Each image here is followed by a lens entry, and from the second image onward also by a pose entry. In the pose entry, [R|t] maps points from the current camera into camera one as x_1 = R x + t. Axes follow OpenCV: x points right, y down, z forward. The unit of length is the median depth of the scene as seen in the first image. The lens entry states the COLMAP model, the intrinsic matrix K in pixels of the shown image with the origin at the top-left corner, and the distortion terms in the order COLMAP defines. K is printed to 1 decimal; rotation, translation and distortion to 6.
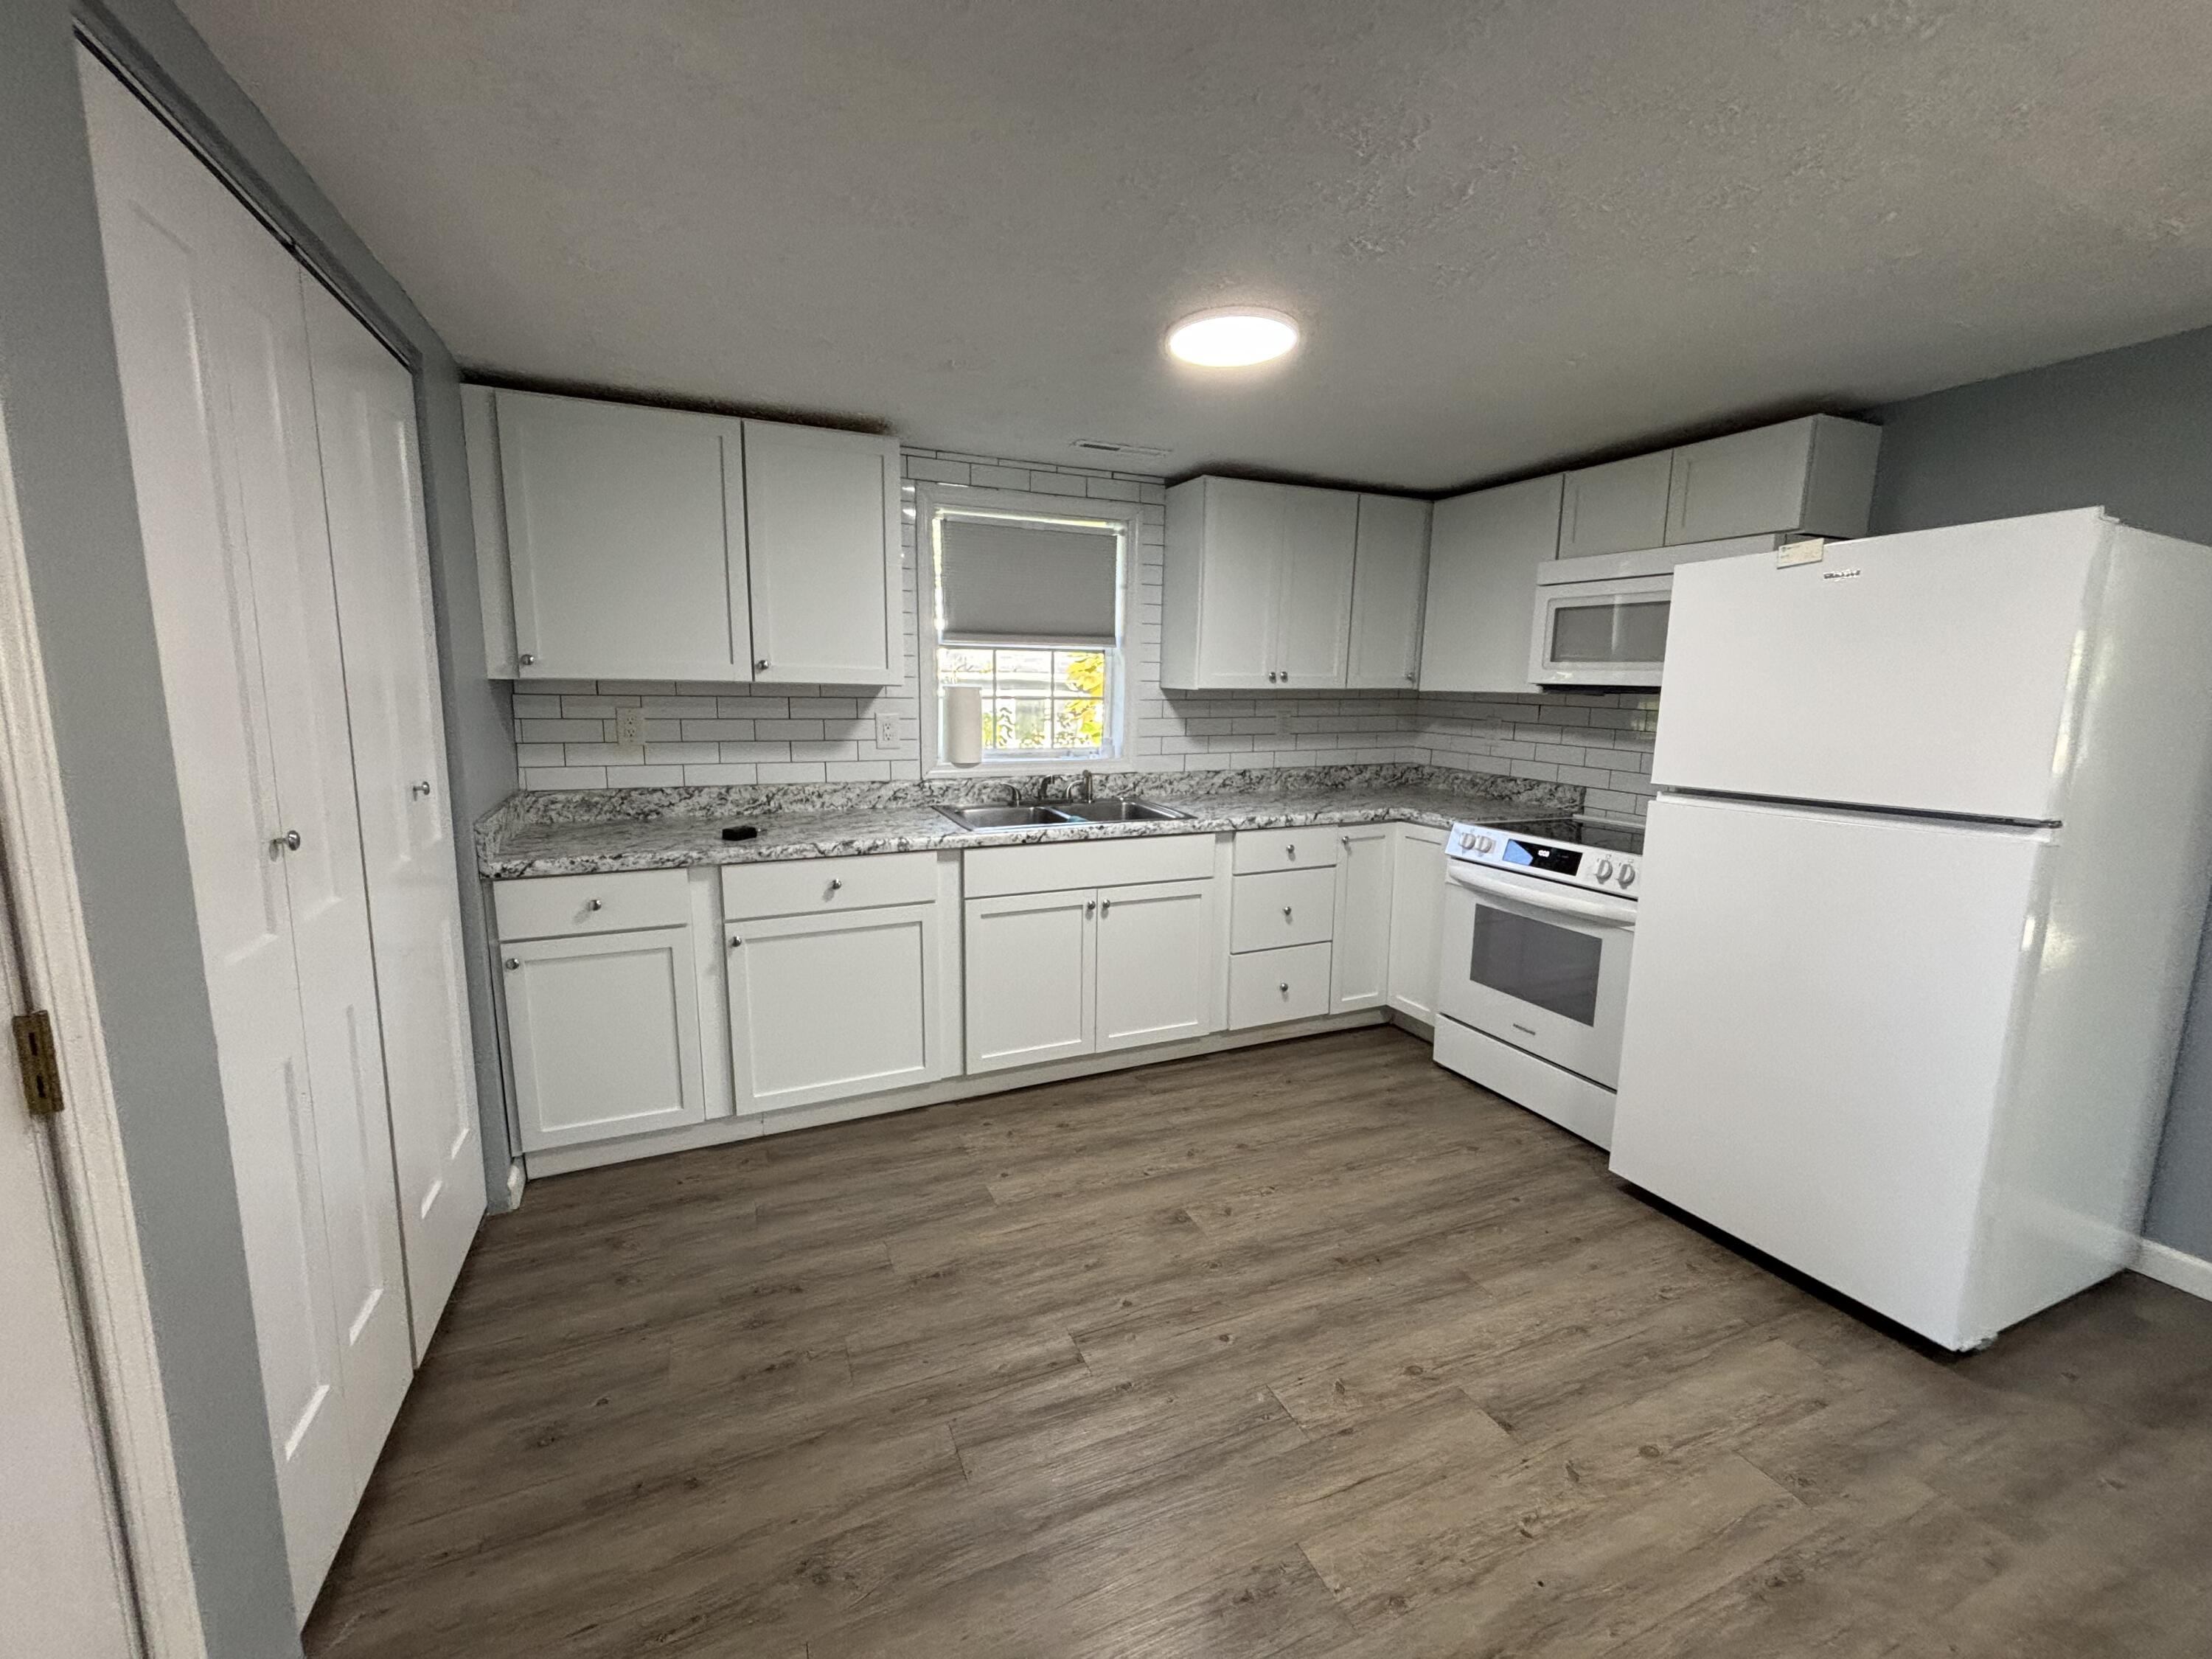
lens RADIAL K [[894.6, 0, 1105.3], [0, 894.6, 825.6], [0, 0, 1]] dist [-0.001025, -0.000650]
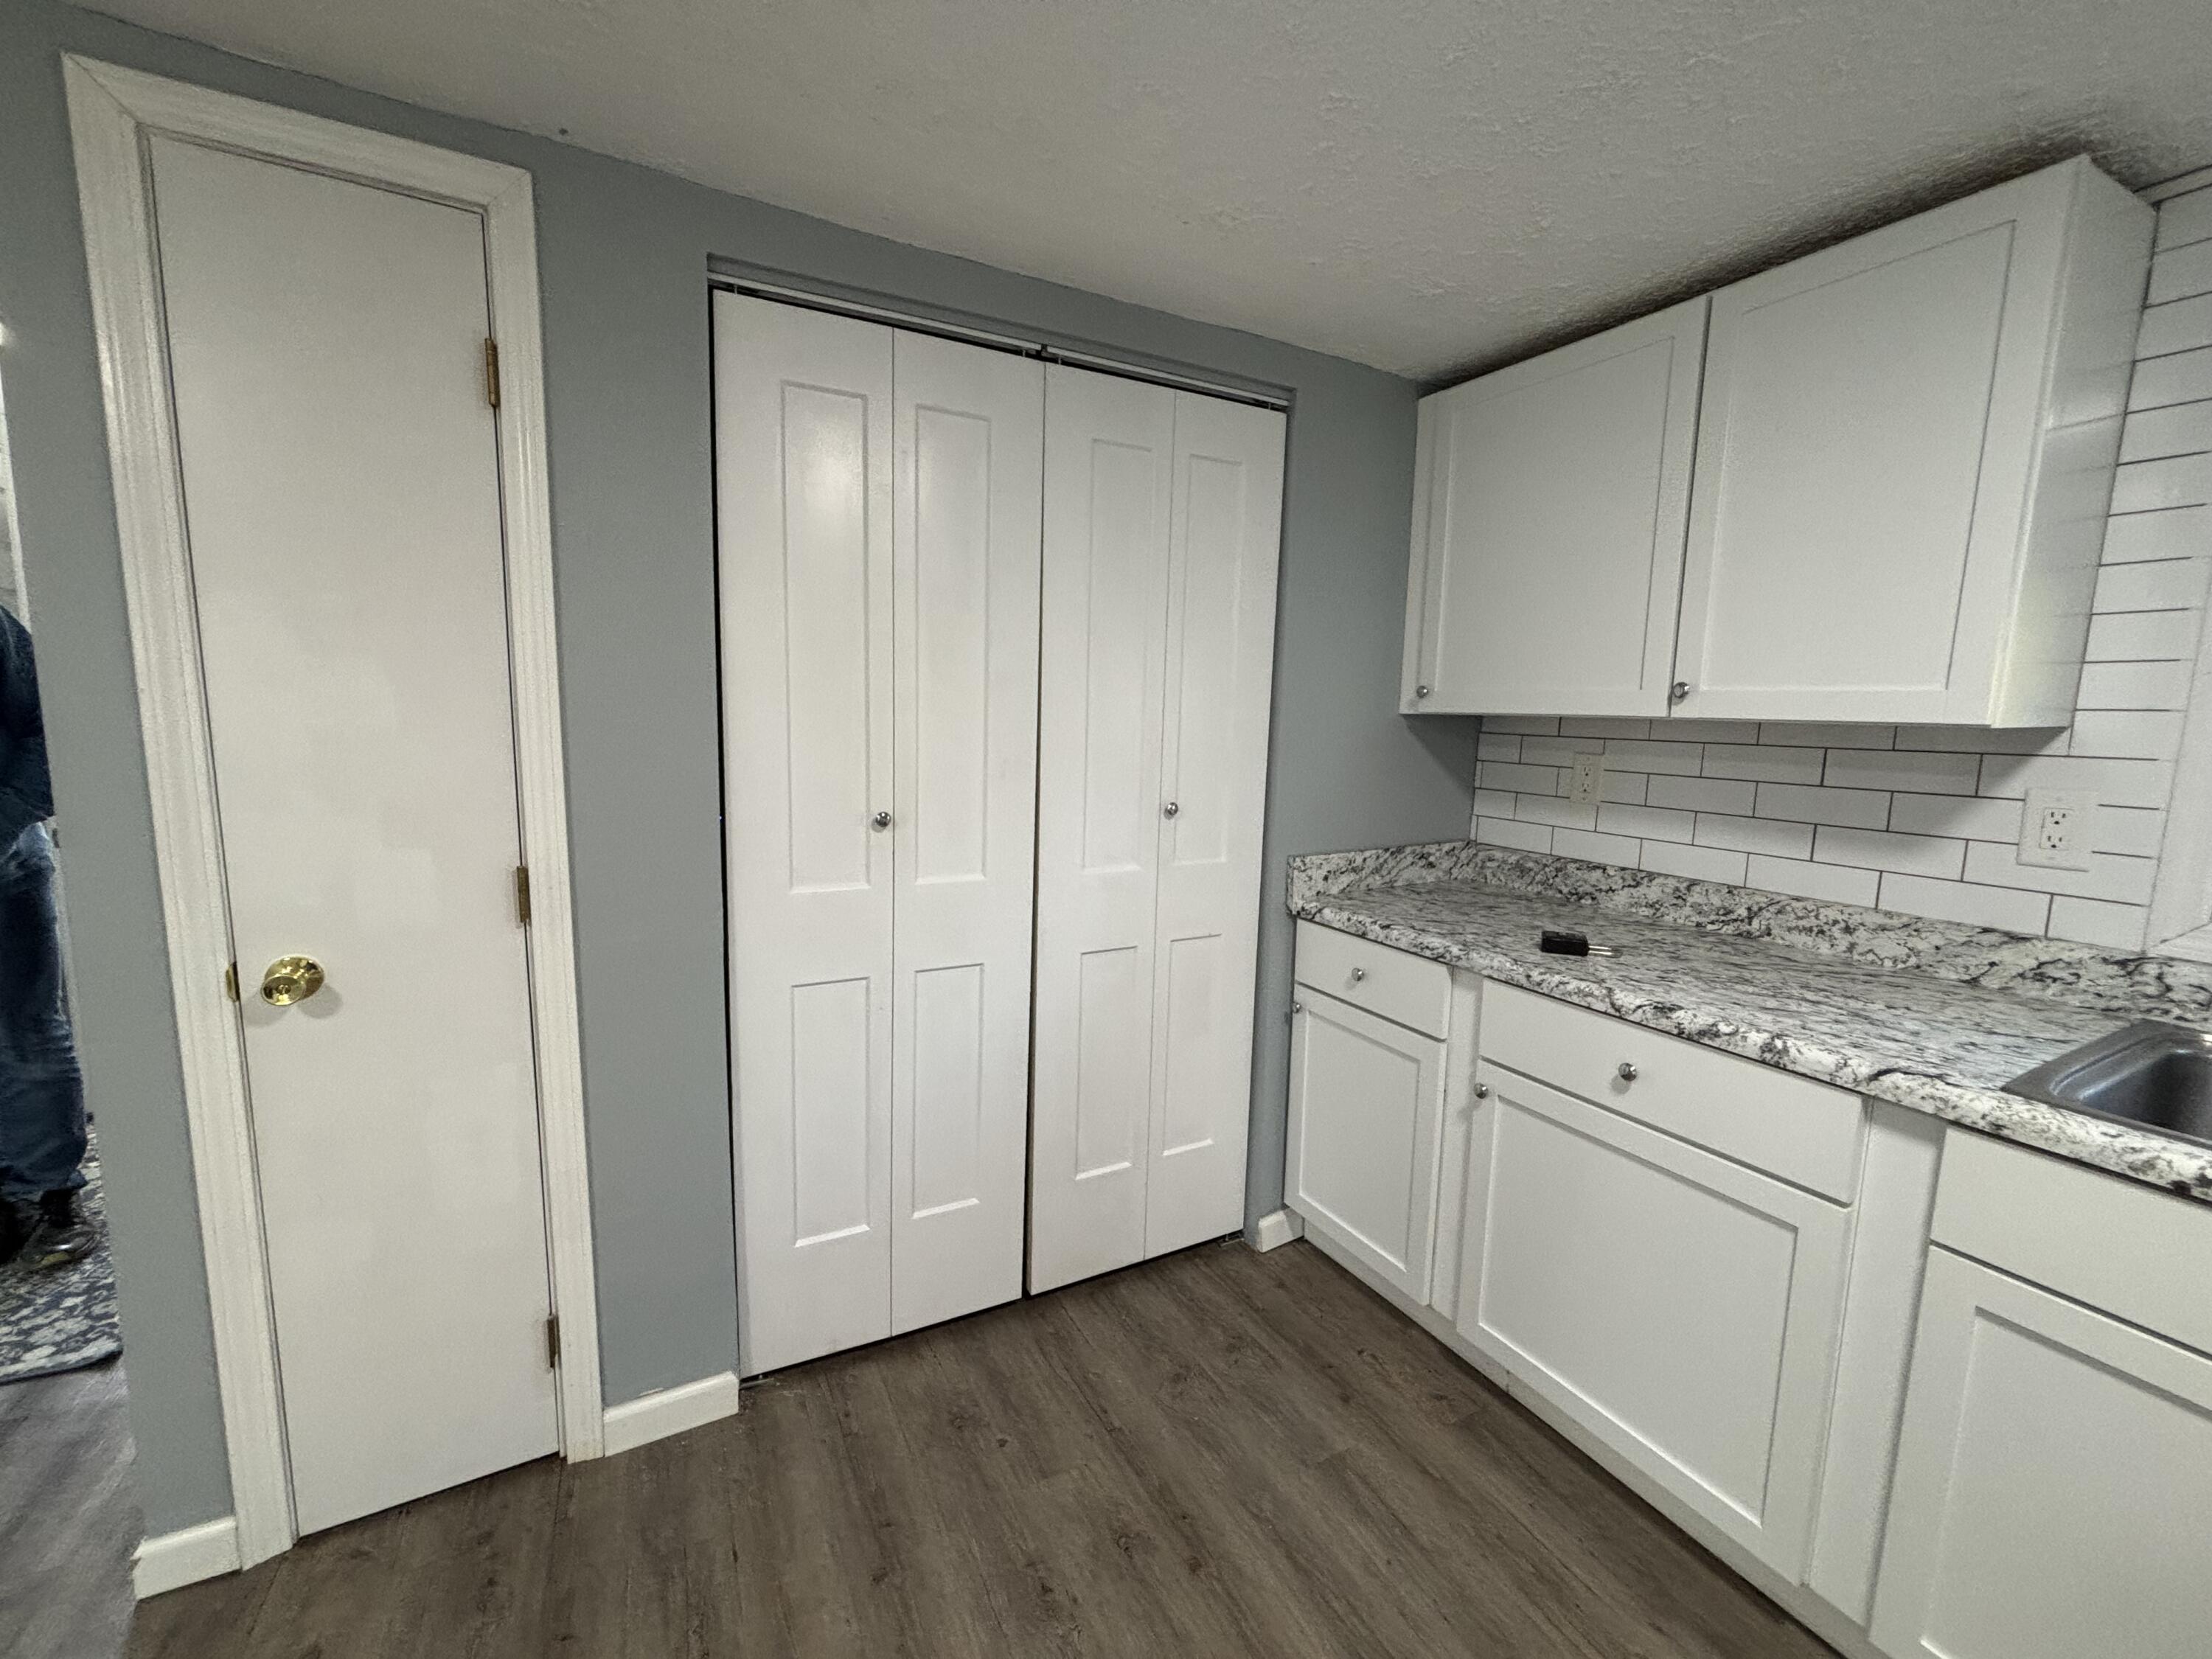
lens RADIAL K [[894.6, 0, 1105.3], [0, 894.6, 825.6], [0, 0, 1]] dist [-0.001025, -0.000650]
pose [[0.066530, 0.112808, -0.991387, 0.209035], [-0.178115, 0.978972, 0.099442, -0.079579], [0.981758, 0.169965, 0.085224, 0.577720]]
